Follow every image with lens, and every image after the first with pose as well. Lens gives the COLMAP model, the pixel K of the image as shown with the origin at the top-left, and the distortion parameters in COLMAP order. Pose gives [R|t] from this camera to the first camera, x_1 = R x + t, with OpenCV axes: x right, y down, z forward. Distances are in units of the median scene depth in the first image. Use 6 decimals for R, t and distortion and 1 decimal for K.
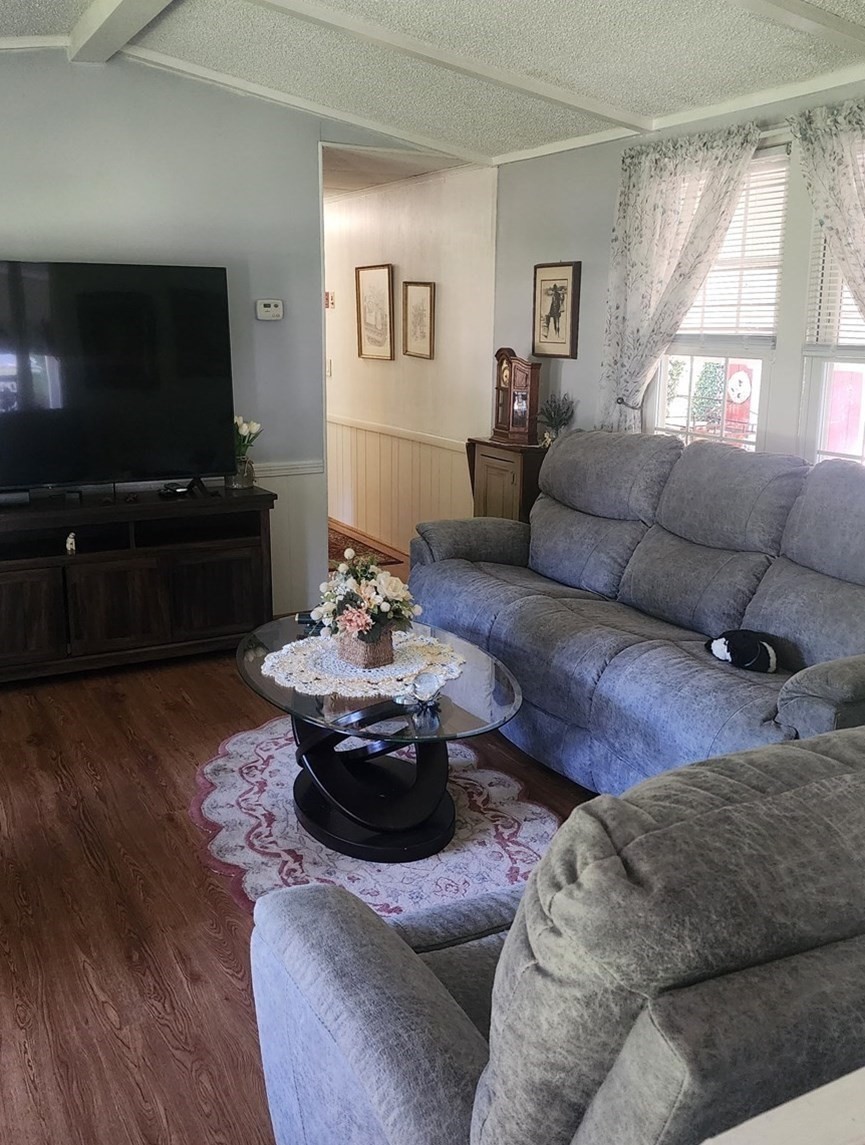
lens RADIAL K [[1050.8, 0, 455.4], [0, 1050.8, 517.6], [0, 0, 1]] dist [0.075398, -0.039791]
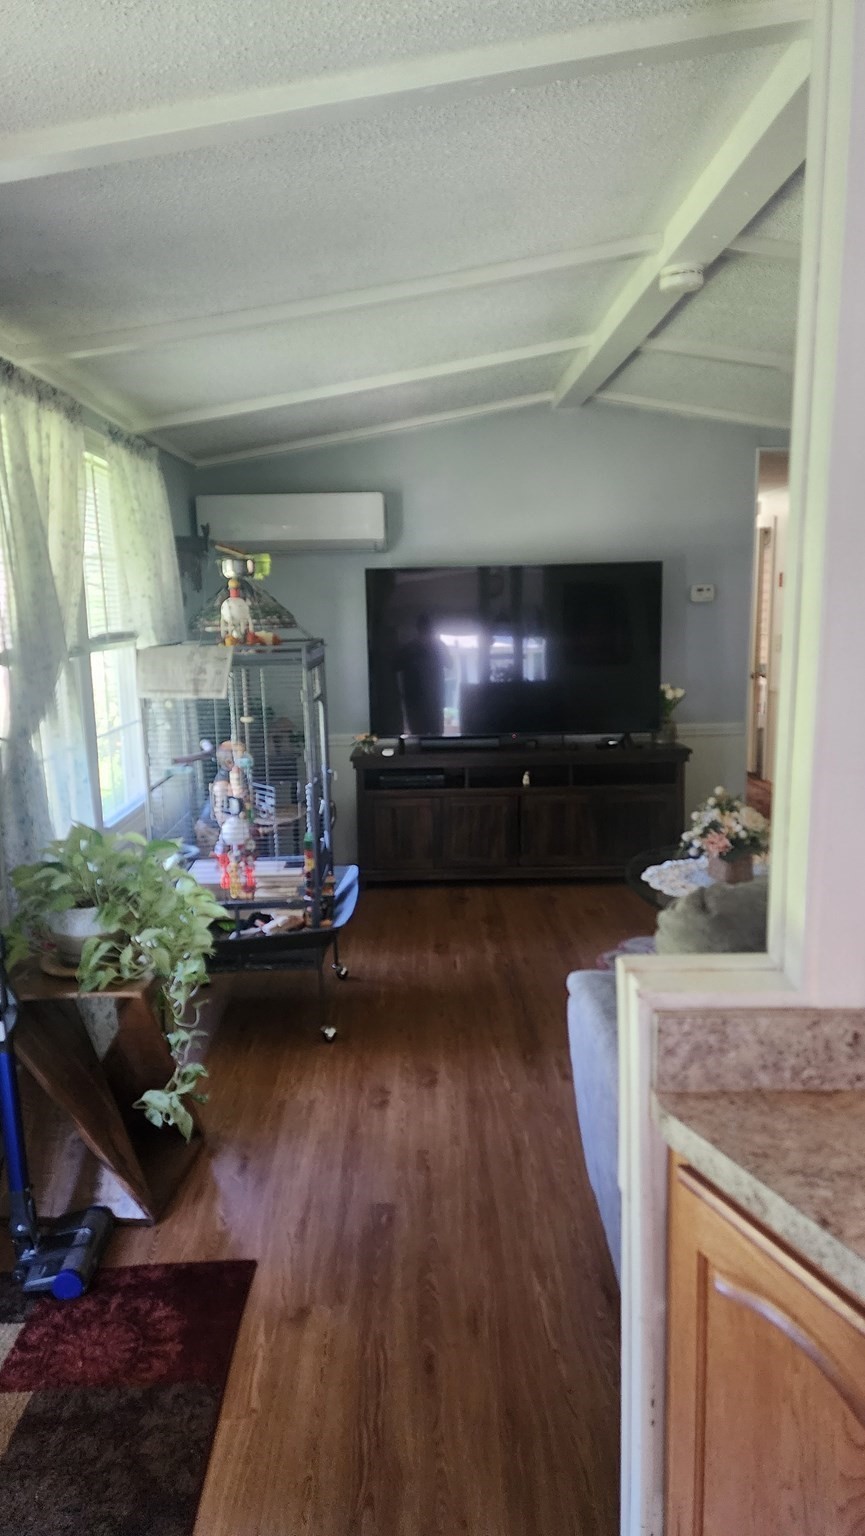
lens RADIAL K [[1033.6, 0, 433.2], [0, 1033.6, 769.4], [0, 0, 1]] dist [-0.002263, -0.002041]
pose [[0.884113, 0.053365, -0.464216, 0.136934], [-0.065204, 0.997827, -0.009477, 0.035887], [0.462702, 0.038647, 0.885671, -0.190073]]
